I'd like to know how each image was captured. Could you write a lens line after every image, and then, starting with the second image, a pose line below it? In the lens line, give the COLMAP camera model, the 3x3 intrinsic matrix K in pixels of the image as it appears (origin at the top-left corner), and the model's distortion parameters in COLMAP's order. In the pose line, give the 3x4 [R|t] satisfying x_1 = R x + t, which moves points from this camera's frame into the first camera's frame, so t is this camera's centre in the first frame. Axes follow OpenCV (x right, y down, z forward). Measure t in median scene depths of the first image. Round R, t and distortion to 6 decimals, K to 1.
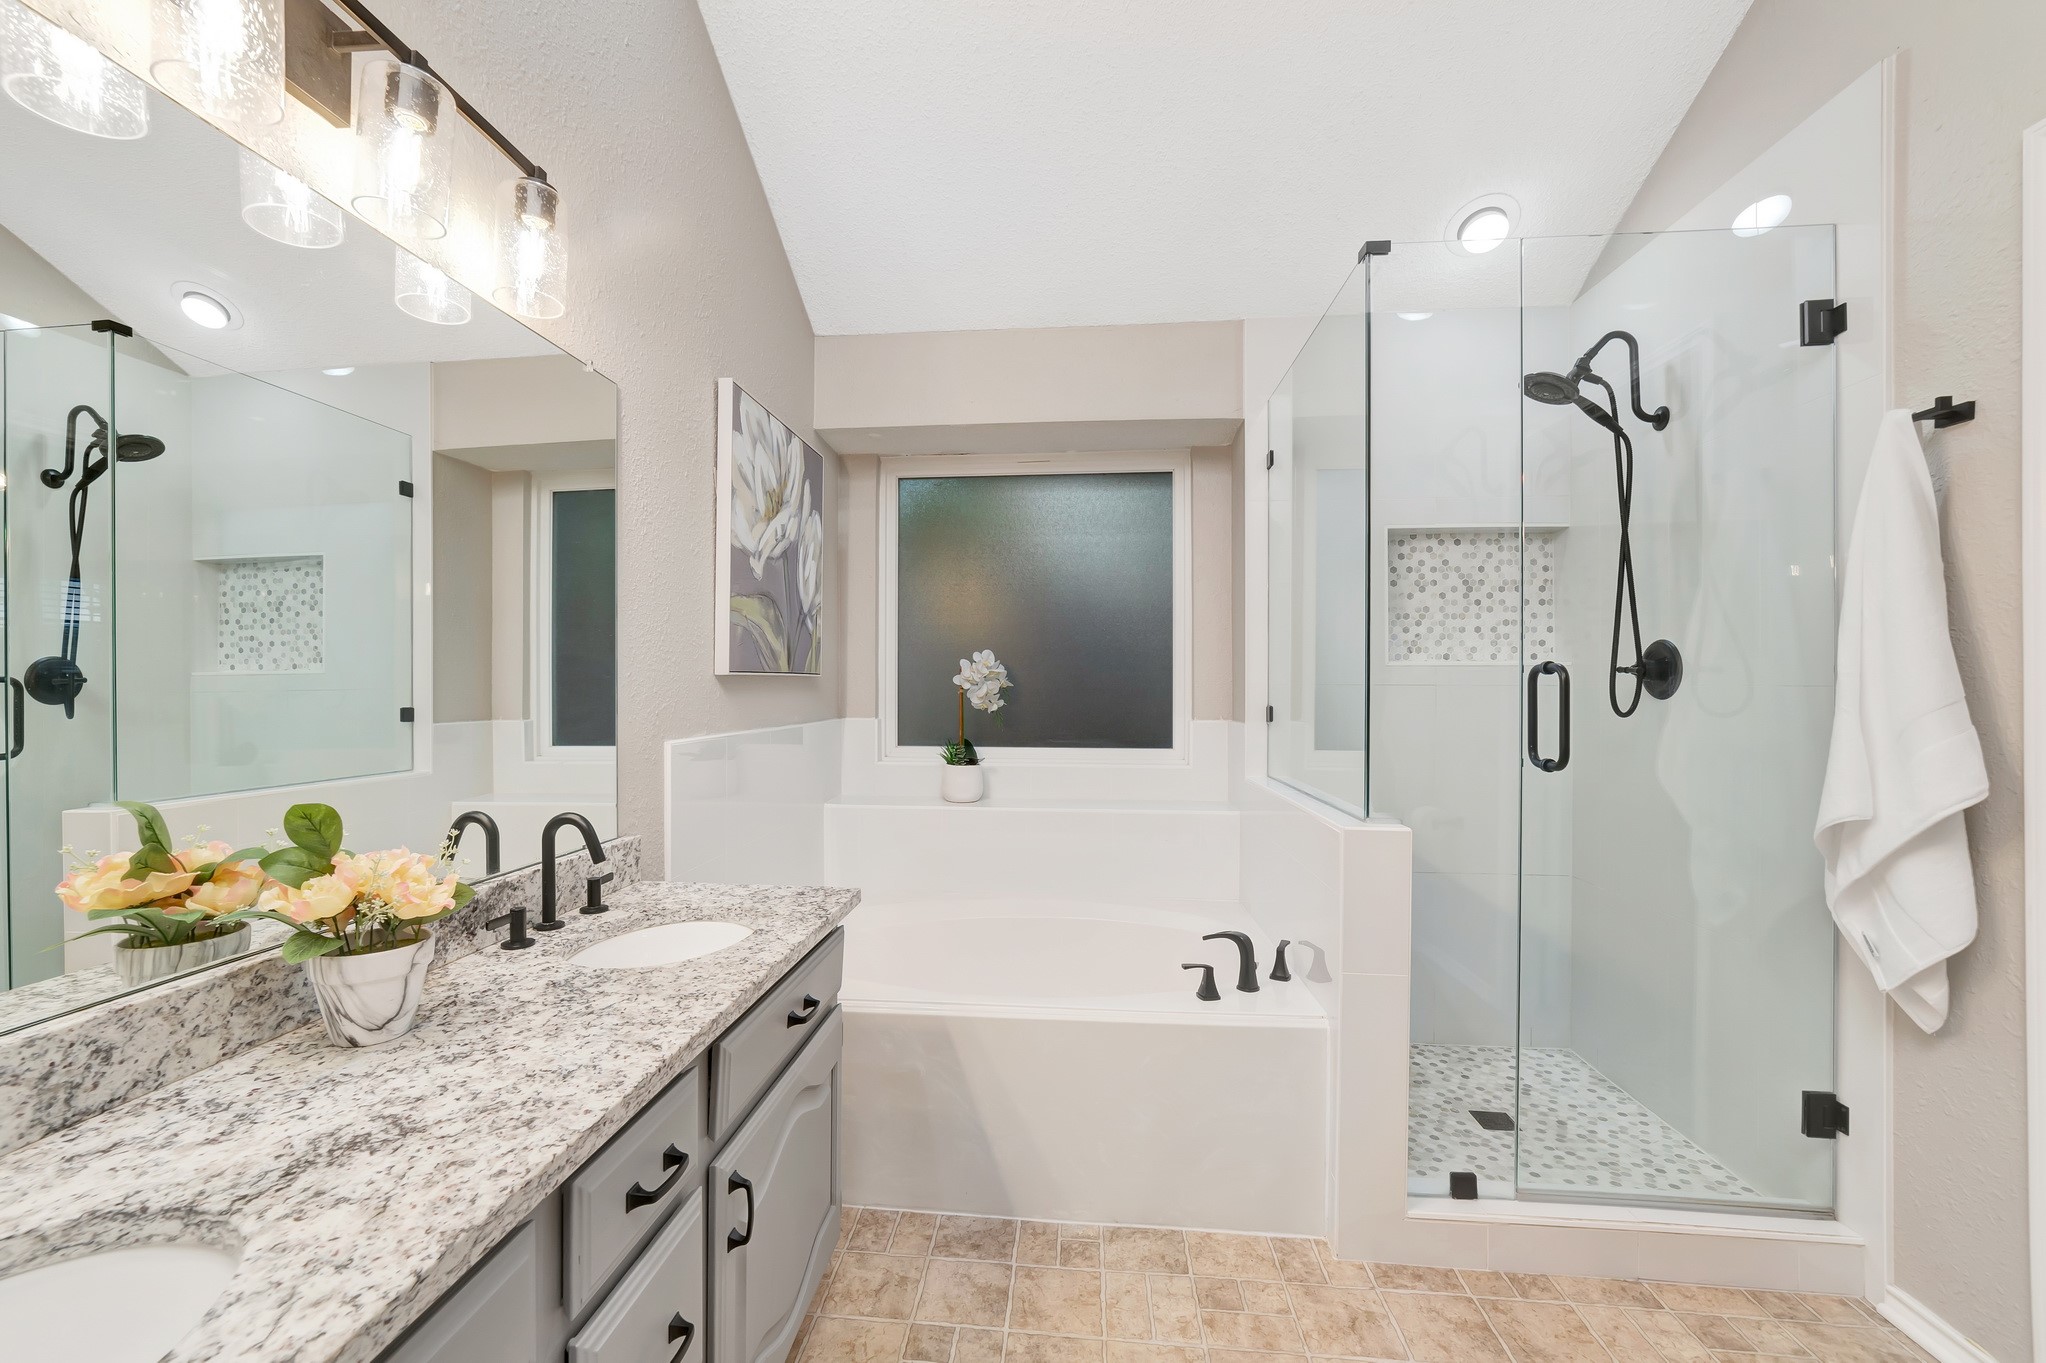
lens RADIAL K [[834.7, 0, 1009.0], [0, 834.7, 689.3], [0, 0, 1]] dist [-0.022580, 0.004522]
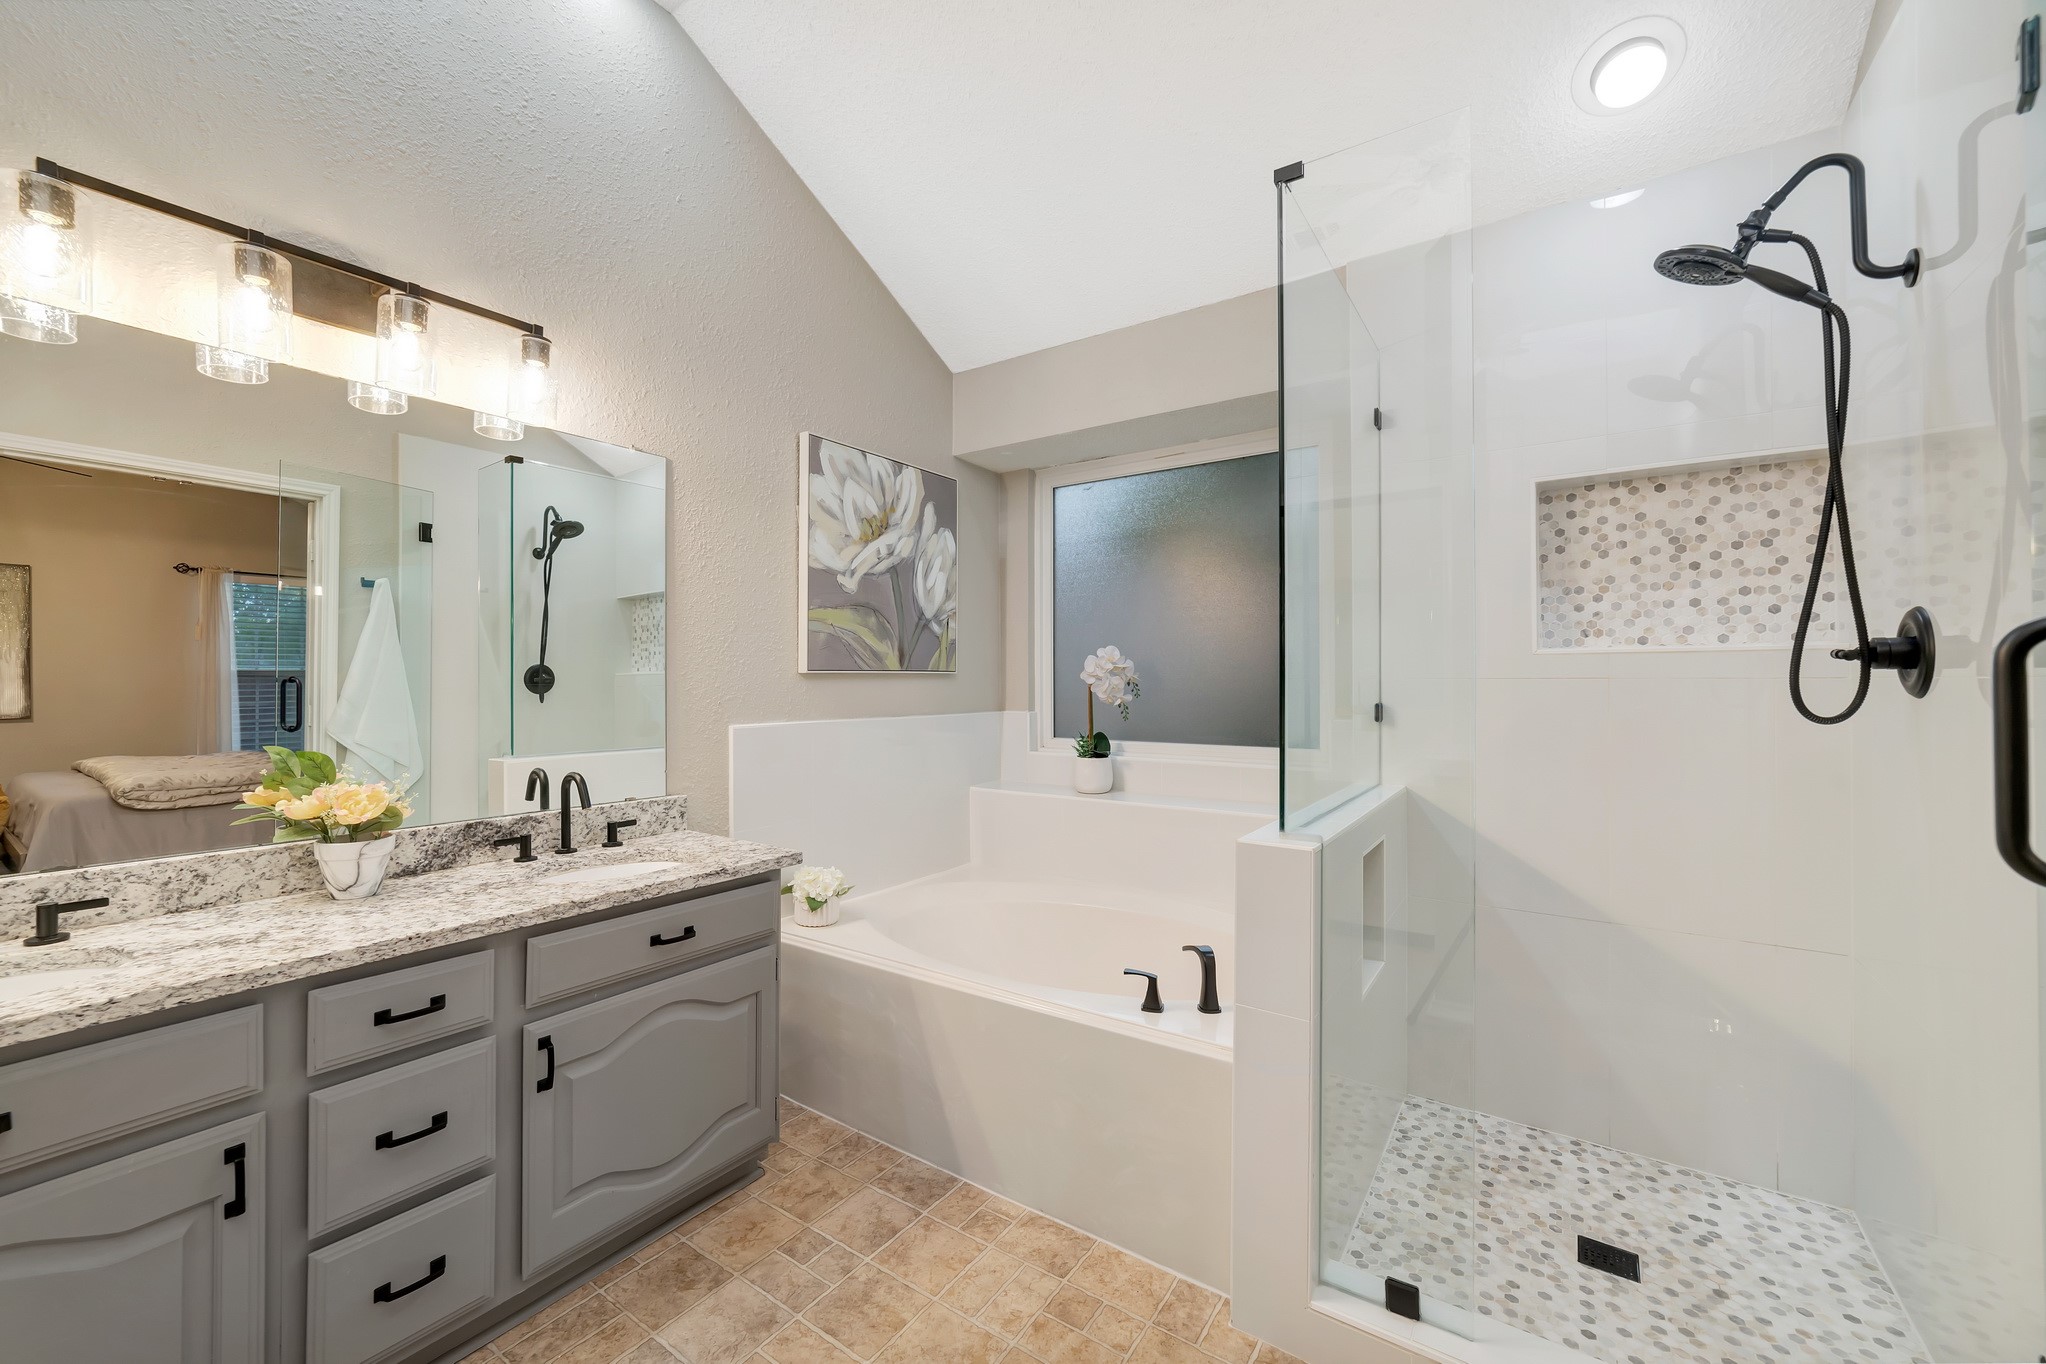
lens RADIAL K [[806.6, 0, 1016.8], [0, 806.6, 679.5], [0, 0, 1]] dist [-0.021685, 0.006057]
pose [[0.872643, -0.004150, -0.488342, 0.462753], [0.001054, 0.999978, -0.006614, 0.000636], [0.488358, 0.005257, 0.872627, 0.102197]]
